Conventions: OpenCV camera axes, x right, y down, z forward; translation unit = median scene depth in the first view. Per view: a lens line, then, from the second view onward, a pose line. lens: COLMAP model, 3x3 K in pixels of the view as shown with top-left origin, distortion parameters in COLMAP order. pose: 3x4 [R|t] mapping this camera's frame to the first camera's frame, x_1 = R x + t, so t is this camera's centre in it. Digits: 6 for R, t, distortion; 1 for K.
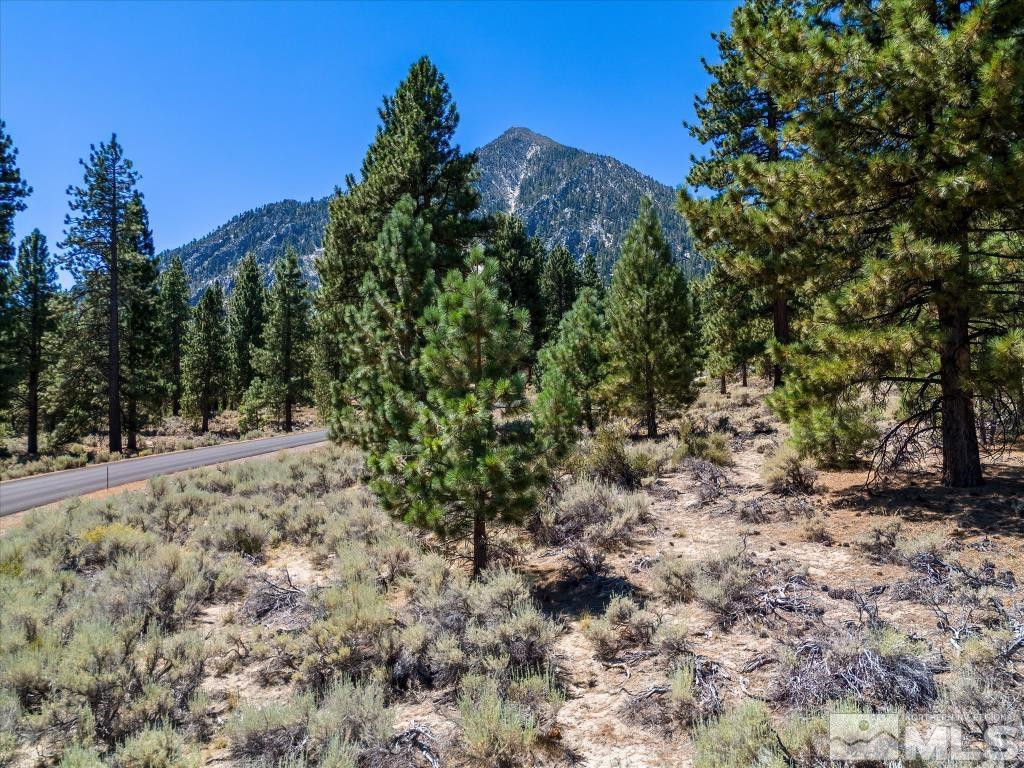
lens RADIAL K [[759.1, 0, 510.4], [0, 759.1, 394.4], [0, 0, 1]] dist [0.071697, -0.061413]
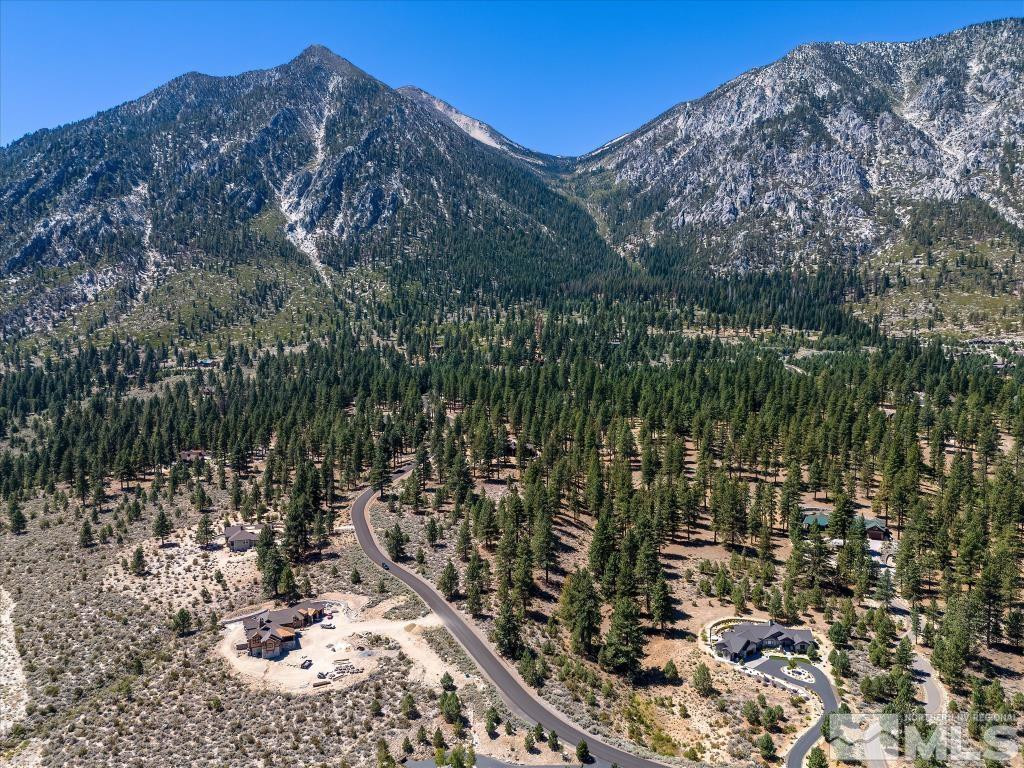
lens RADIAL K [[759.1, 0, 509.5], [0, 759.1, 389.2], [0, 0, 1]] dist [0.071697, -0.061413]
pose [[0.966523, -0.018940, 0.255879, -0.026027], [-0.016642, 0.990544, 0.136183, -0.068050], [-0.256039, -0.135882, 0.957068, -0.217750]]
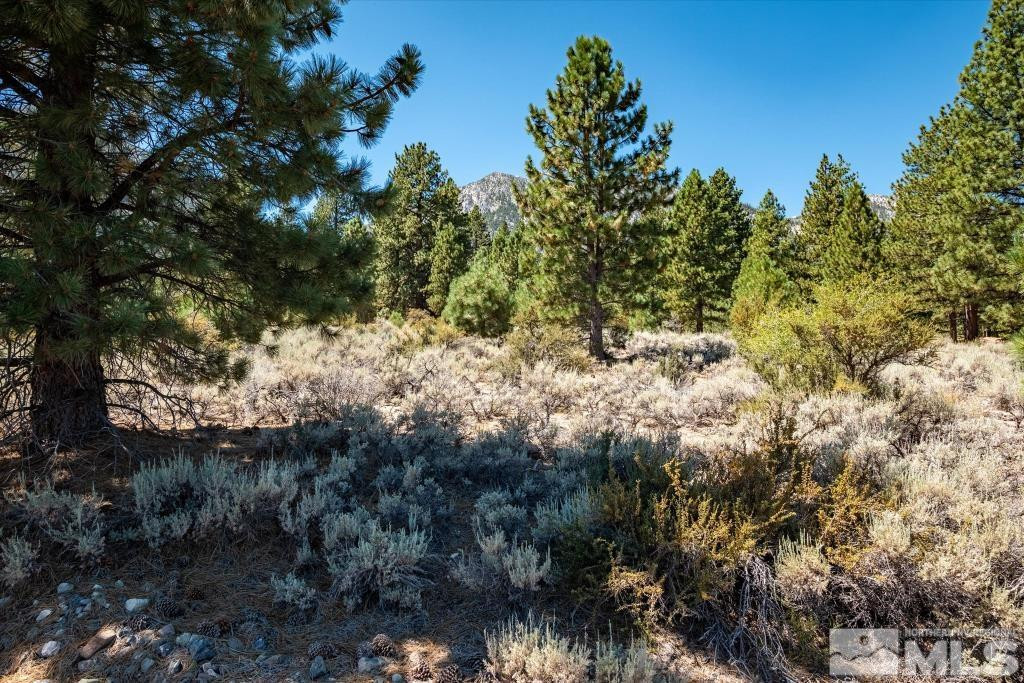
lens RADIAL K [[603.3, 0, 509.5], [0, 603.3, 336.7], [0, 0, 1]] dist [-0.030264, 0.006012]
pose [[0.771857, 0.071475, 0.631766, -0.004635], [-0.037552, 0.997051, -0.066922, 0.002903], [-0.634687, 0.027930, 0.772265, -0.030520]]
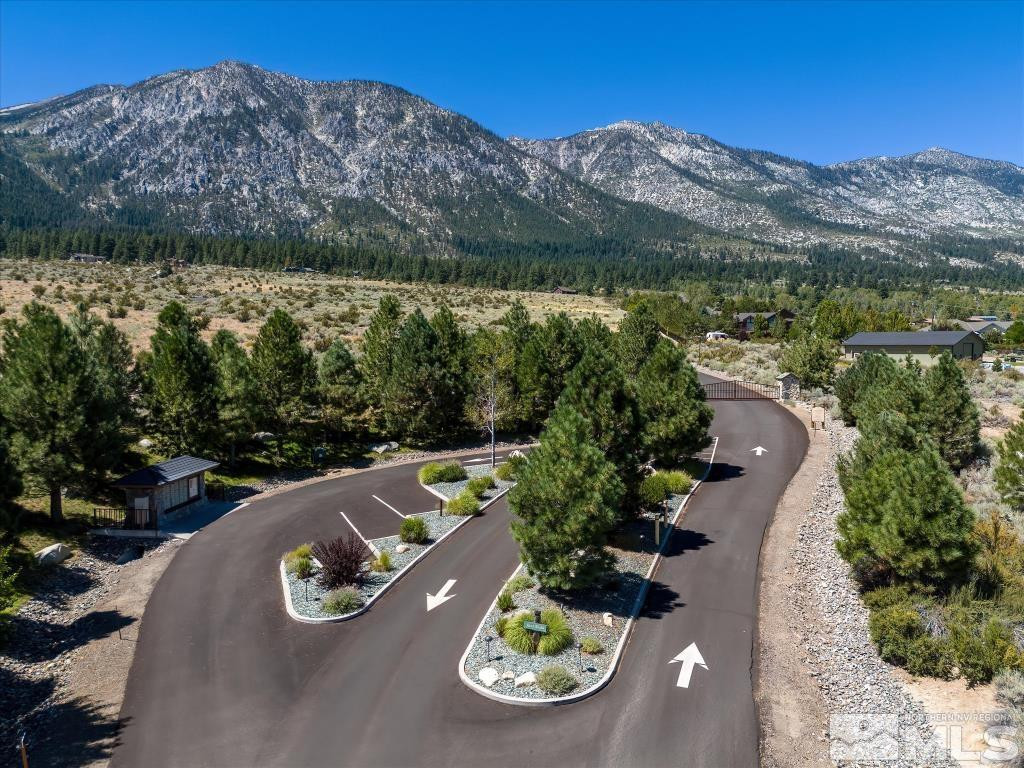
lens RADIAL K [[759.1, 0, 512.6], [0, 759.1, 381.0], [0, 0, 1]] dist [0.071697, -0.061413]
pose [[0.539167, -0.039670, 0.841264, -0.267058], [-0.053681, 0.995240, 0.081334, 0.024139], [-0.840486, -0.089013, 0.534471, -0.405991]]
